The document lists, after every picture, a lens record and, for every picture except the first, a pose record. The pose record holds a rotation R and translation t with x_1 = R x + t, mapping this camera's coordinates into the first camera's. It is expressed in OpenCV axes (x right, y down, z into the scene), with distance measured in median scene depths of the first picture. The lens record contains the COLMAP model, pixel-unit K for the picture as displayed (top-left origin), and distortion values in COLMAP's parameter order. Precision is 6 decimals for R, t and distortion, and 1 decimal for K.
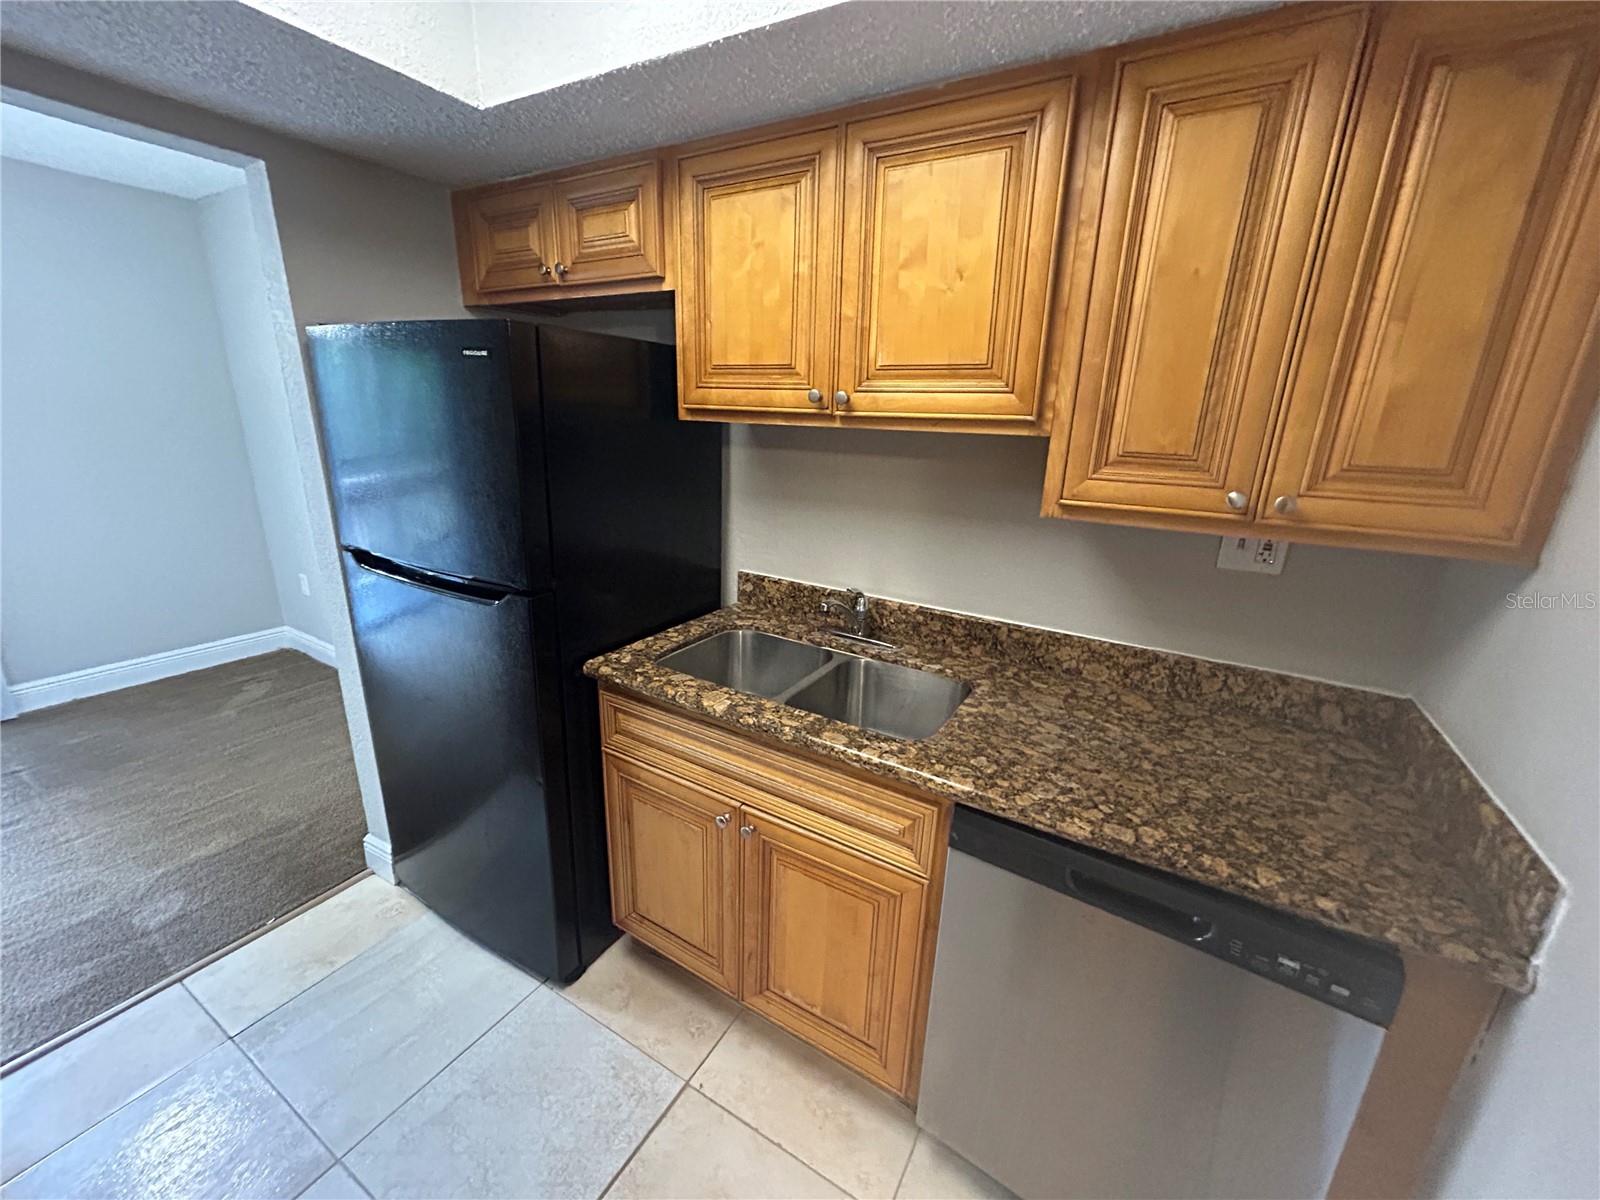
lens RADIAL K [[638.3, 0, 799.1], [0, 638.3, 600.4], [0, 0, 1]] dist [-0.001522, 0.000313]
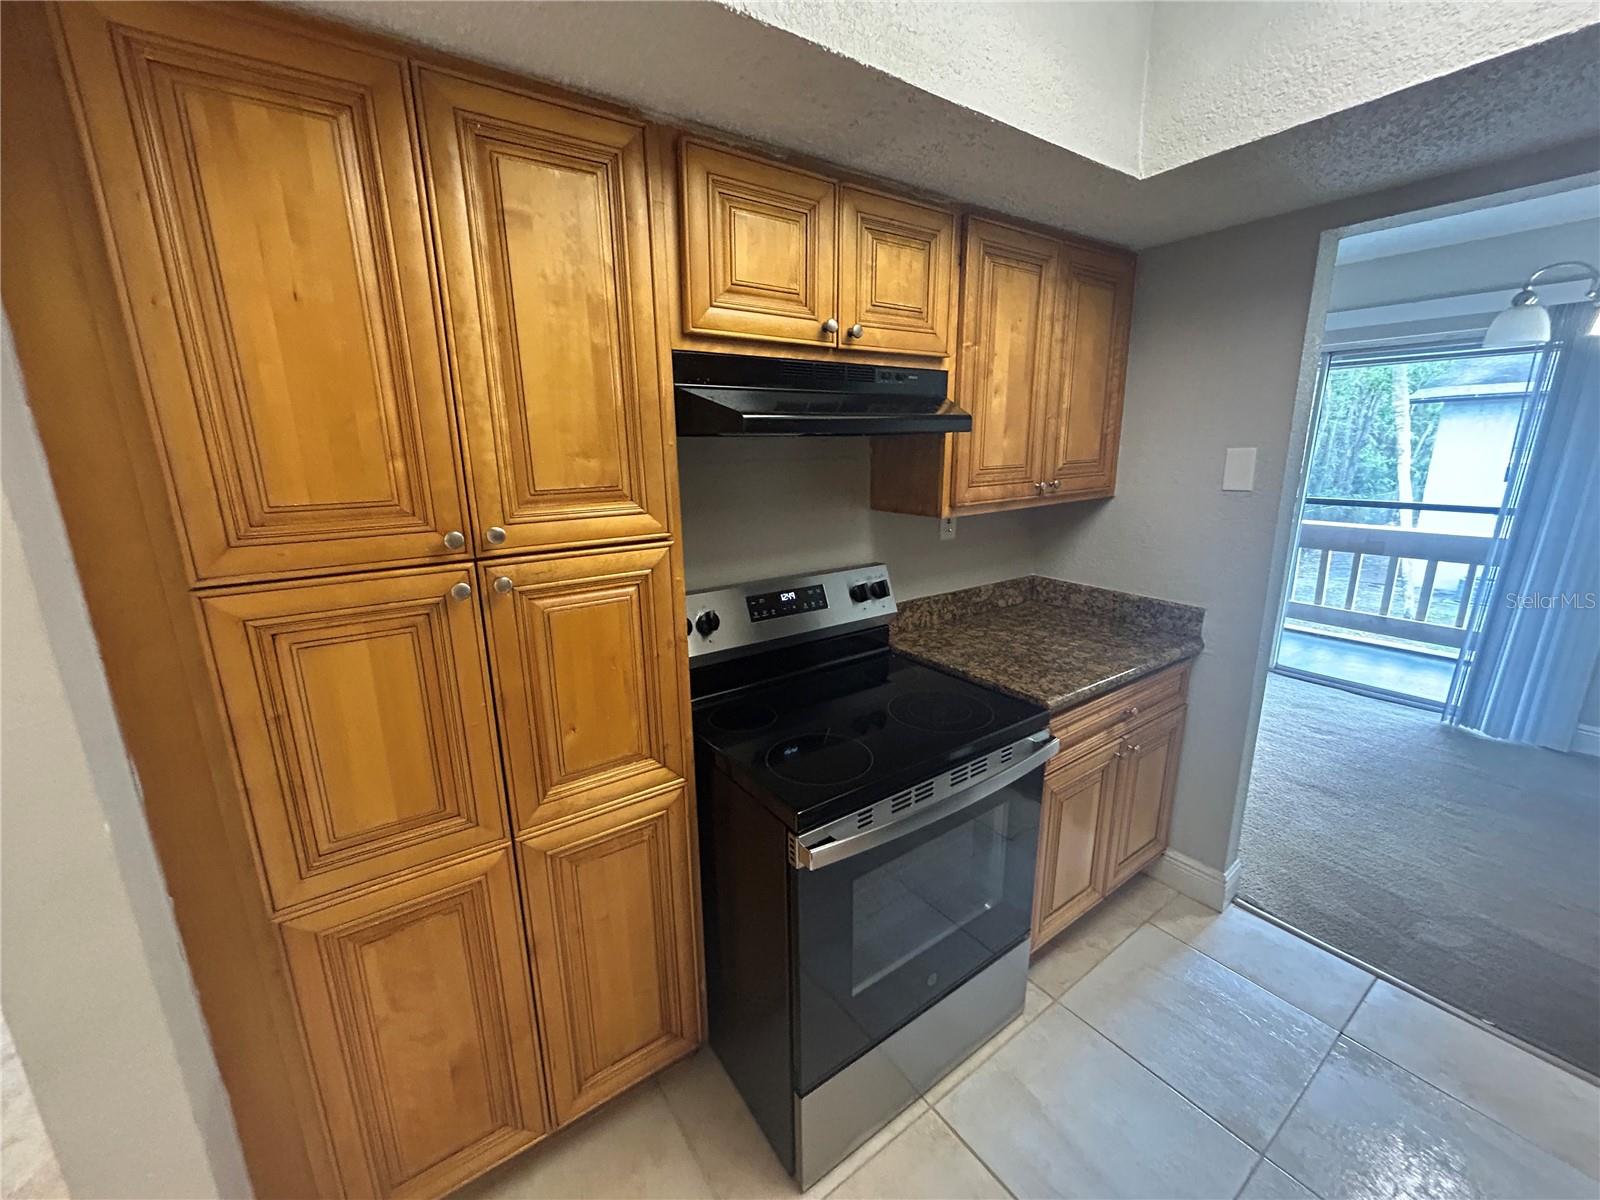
lens RADIAL K [[642.5, 0, 800.0], [0, 642.5, 597.9], [0, 0, 1]] dist [-0.000035, 0.000347]
pose [[-0.404739, 0.186344, -0.895244, 0.339870], [-0.256752, 0.916475, 0.306841, -0.092704], [0.877647, 0.354047, -0.323089, 0.307176]]
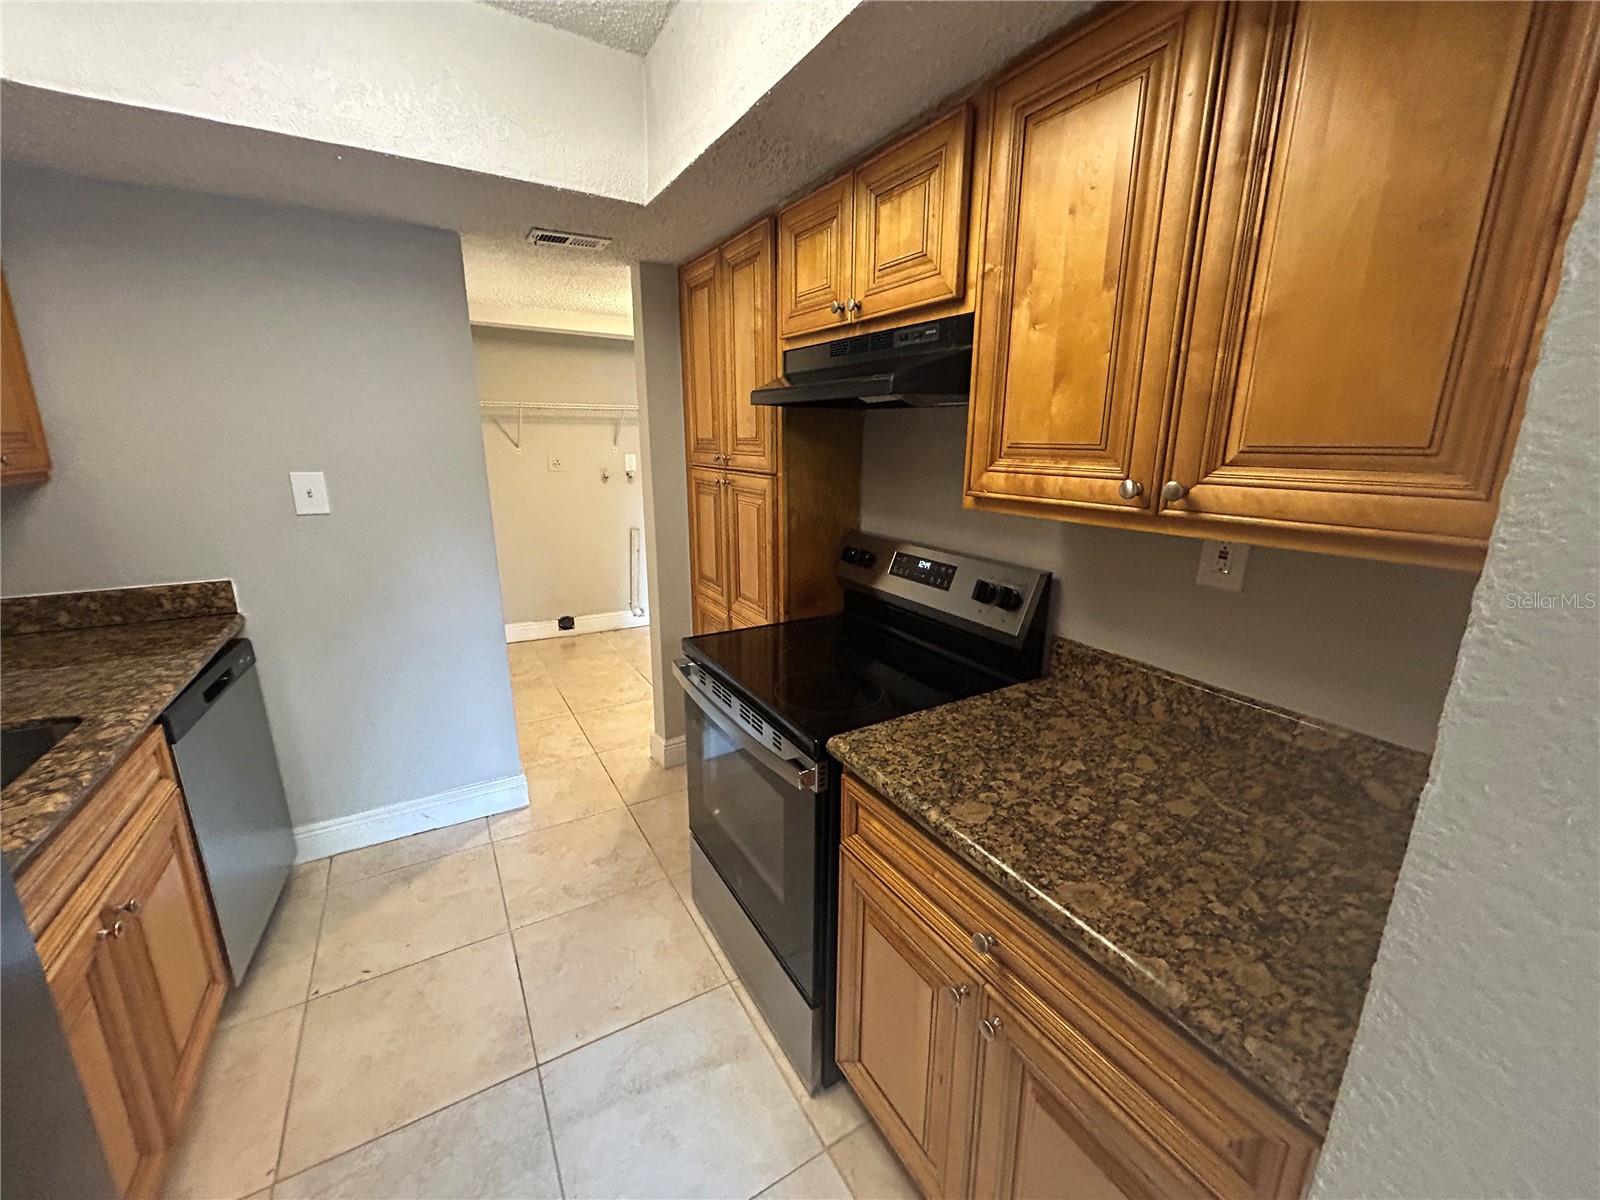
lens RADIAL K [[653.9, 0, 803.6], [0, 653.9, 599.6], [0, 0, 1]] dist [-0.001480, 0.000049]
pose [[-0.871232, -0.160854, 0.463768, -1.103285], [0.100146, 0.866668, 0.488731, -0.292784], [-0.480547, 0.472242, -0.738960, 0.954590]]
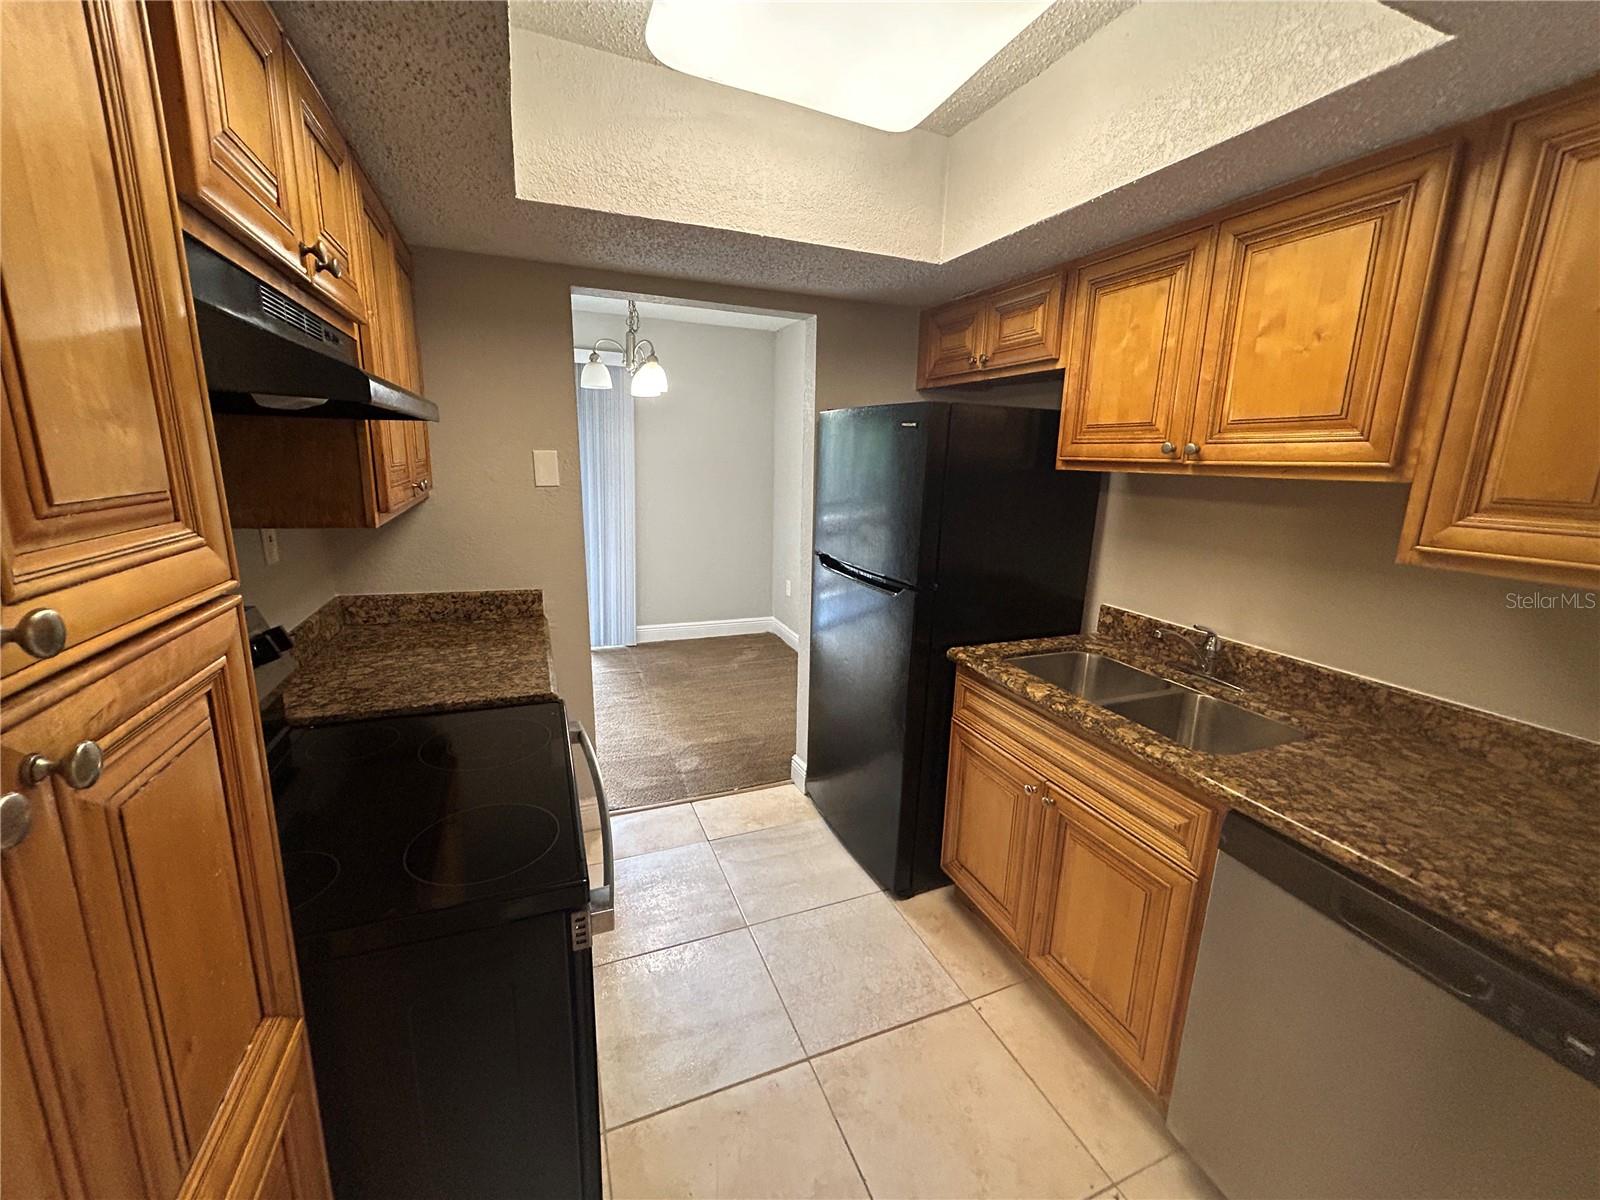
lens RADIAL K [[642.5, 0, 800.0], [0, 642.5, 597.9], [0, 0, 1]] dist [-0.000035, 0.000347]
pose [[0.794472, 0.118006, -0.595725, 0.210755], [-0.170518, 0.984824, -0.032325, 0.094249], [0.582870, 0.127263, 0.802538, -0.275667]]
